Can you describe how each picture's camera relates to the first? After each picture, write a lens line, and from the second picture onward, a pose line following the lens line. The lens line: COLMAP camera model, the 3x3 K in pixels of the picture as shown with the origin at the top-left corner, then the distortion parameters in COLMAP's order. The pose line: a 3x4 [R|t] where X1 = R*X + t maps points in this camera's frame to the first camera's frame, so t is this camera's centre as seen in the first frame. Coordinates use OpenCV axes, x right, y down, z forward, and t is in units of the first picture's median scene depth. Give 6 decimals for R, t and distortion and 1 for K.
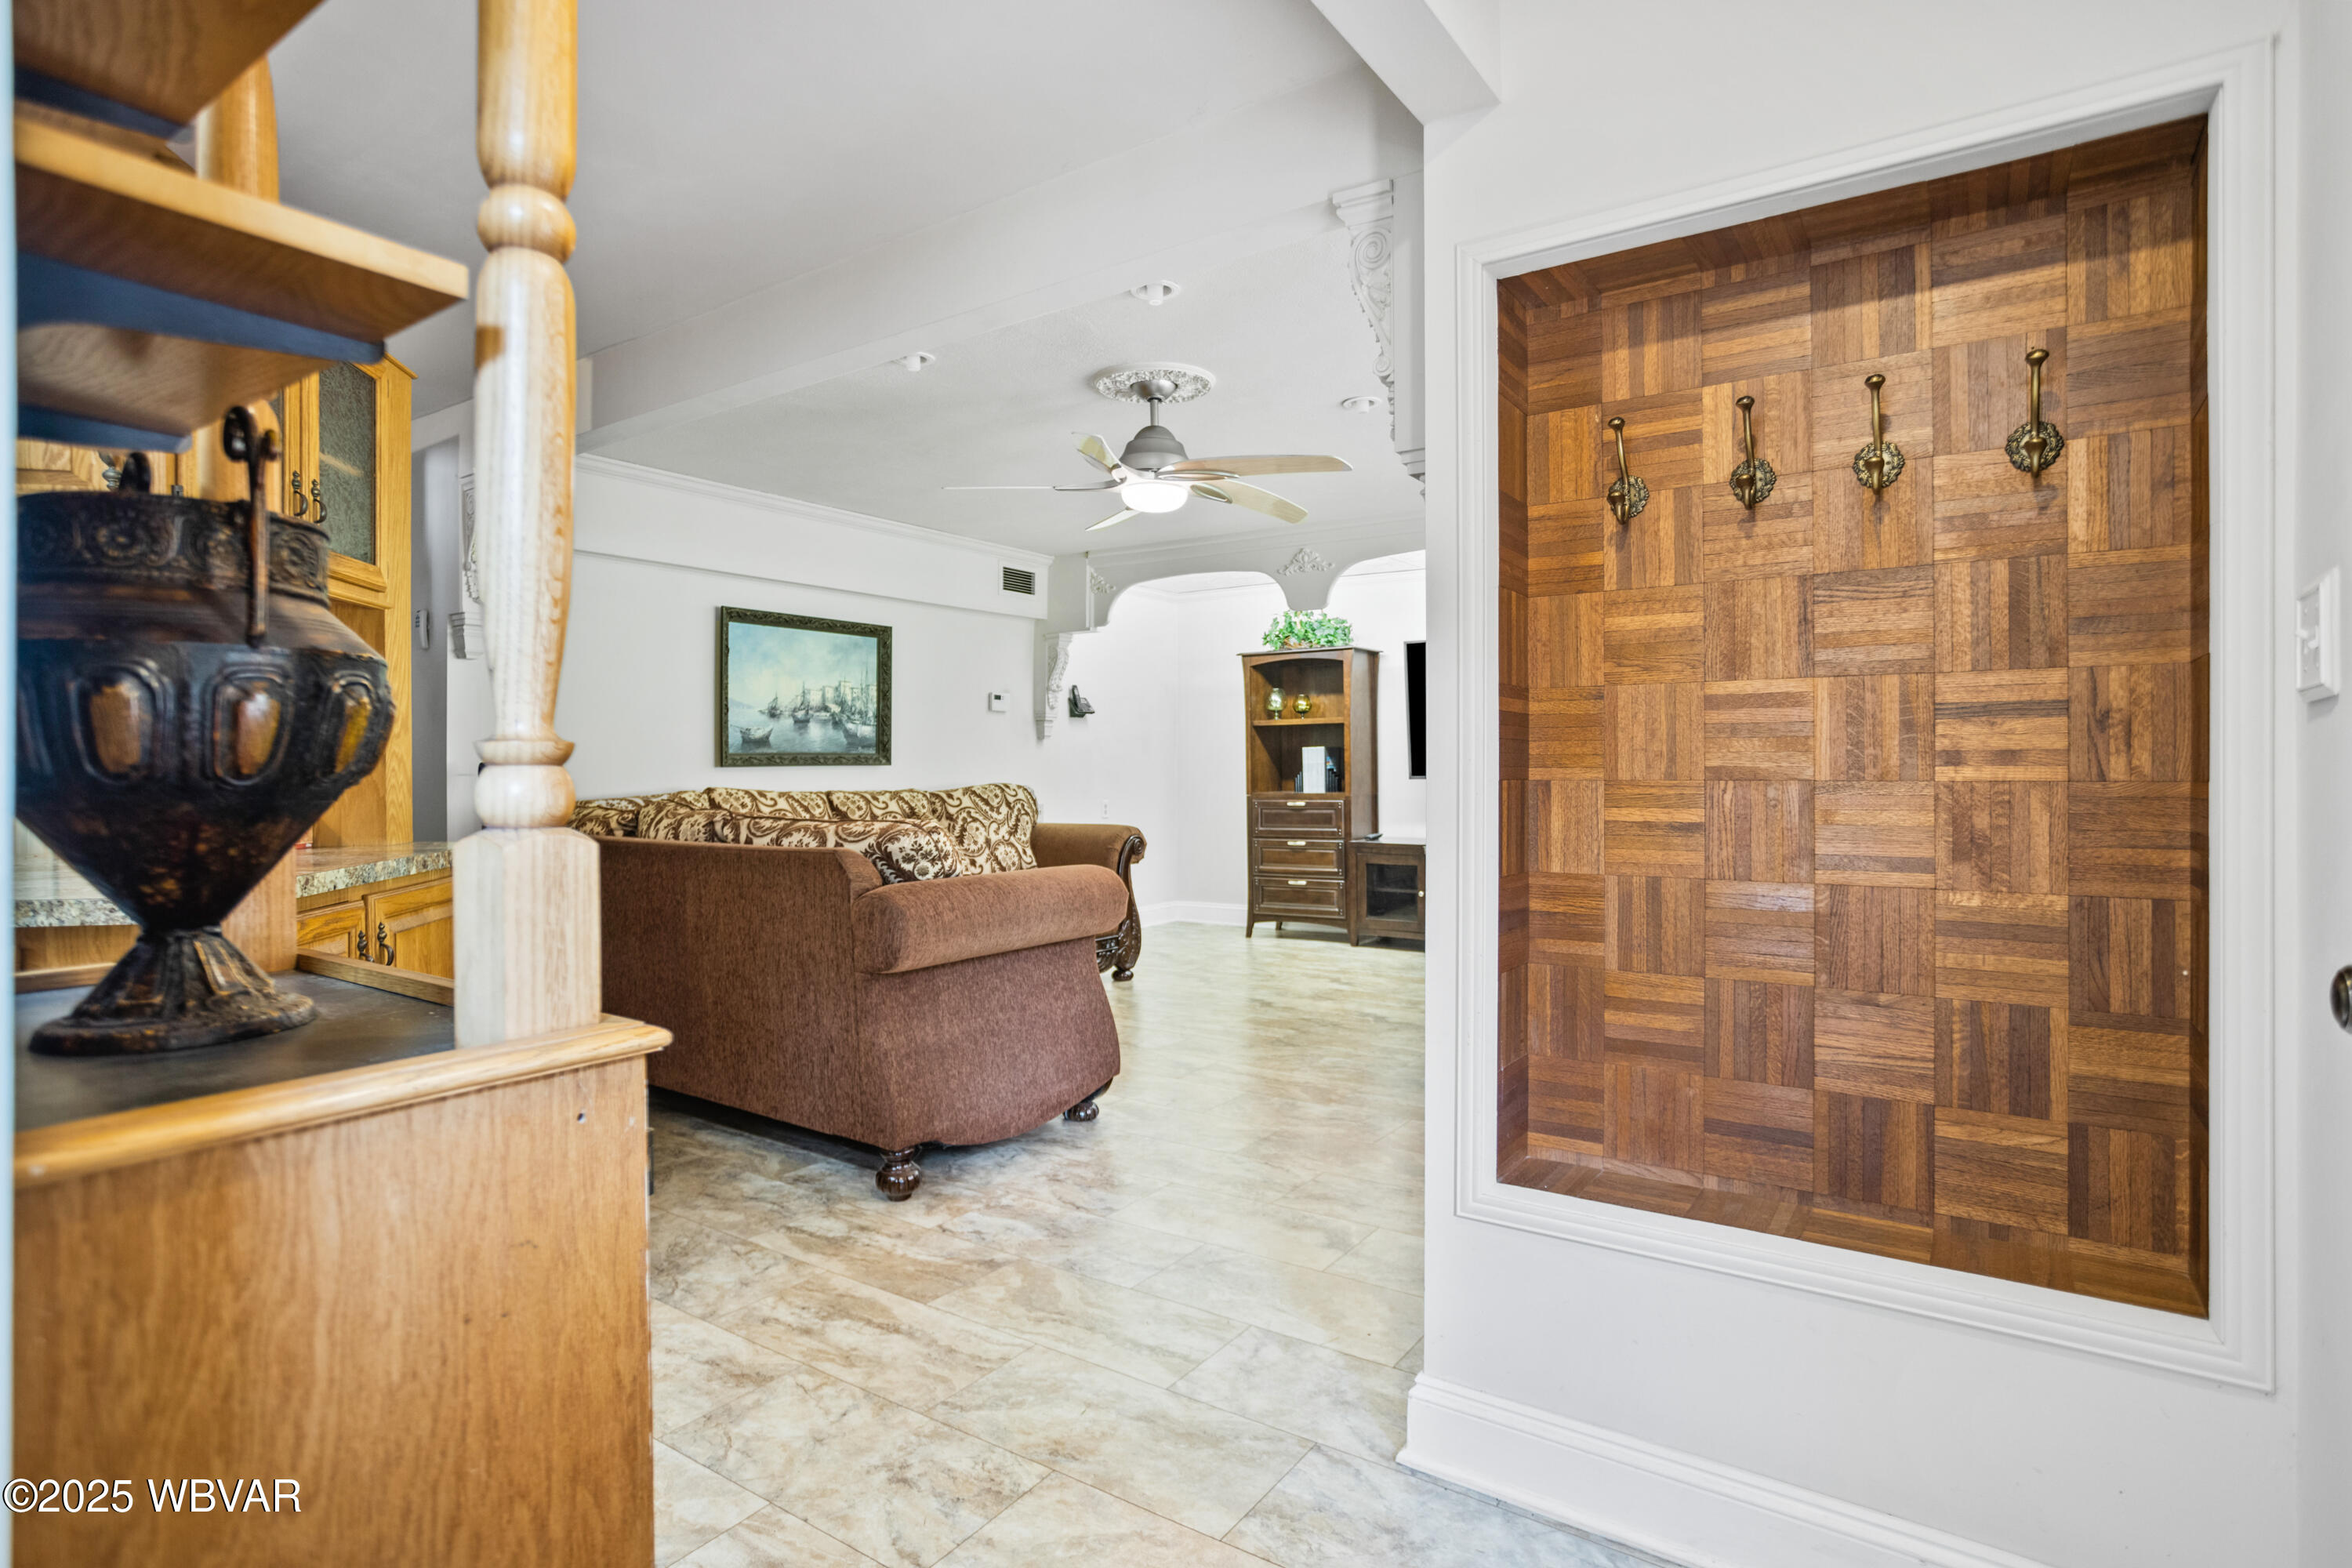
lens RADIAL K [[1191.7, 0, 1176.0], [0, 1191.7, 775.5], [0, 0, 1]] dist [-0.053704, 0.000056]
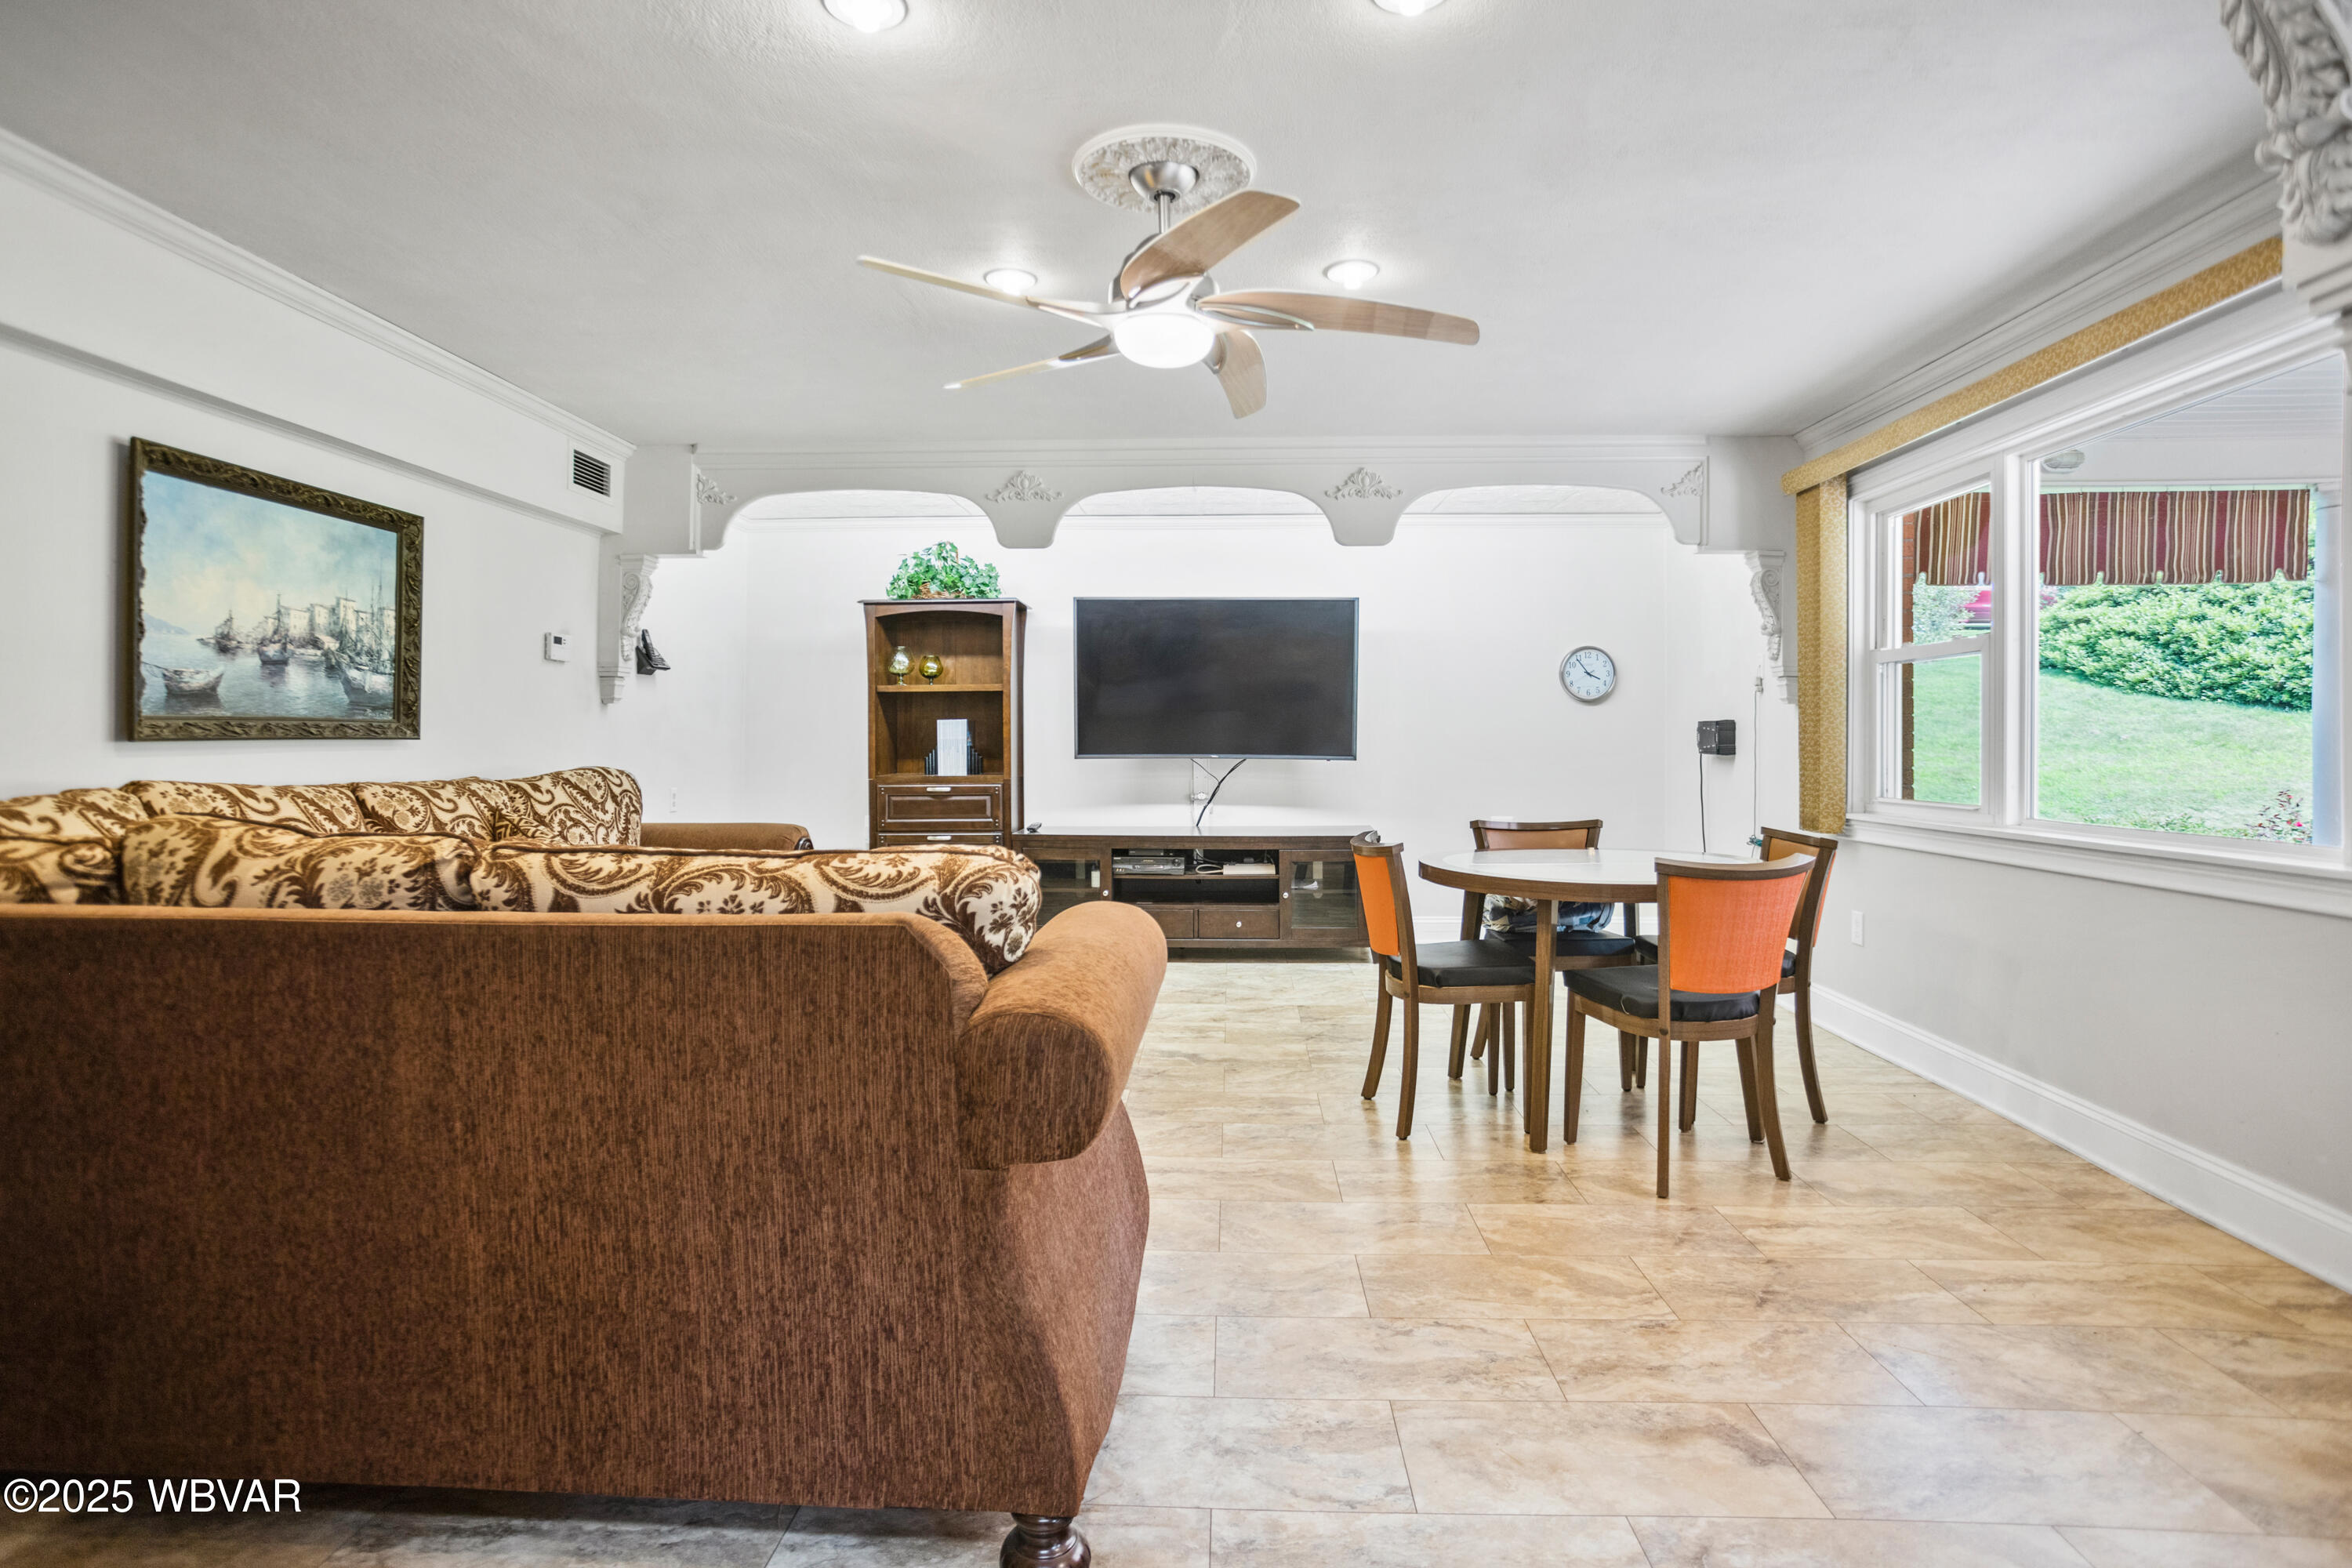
lens RADIAL K [[1193.0, 0, 1172.6], [0, 1193.0, 744.7], [0, 0, 1]] dist [-0.053861, 0.033164]
pose [[0.853570, 0.003254, 0.520968, -0.232378], [-0.000433, 0.999985, -0.005537, -0.002636], [-0.520978, 0.004500, 0.853558, 0.279363]]
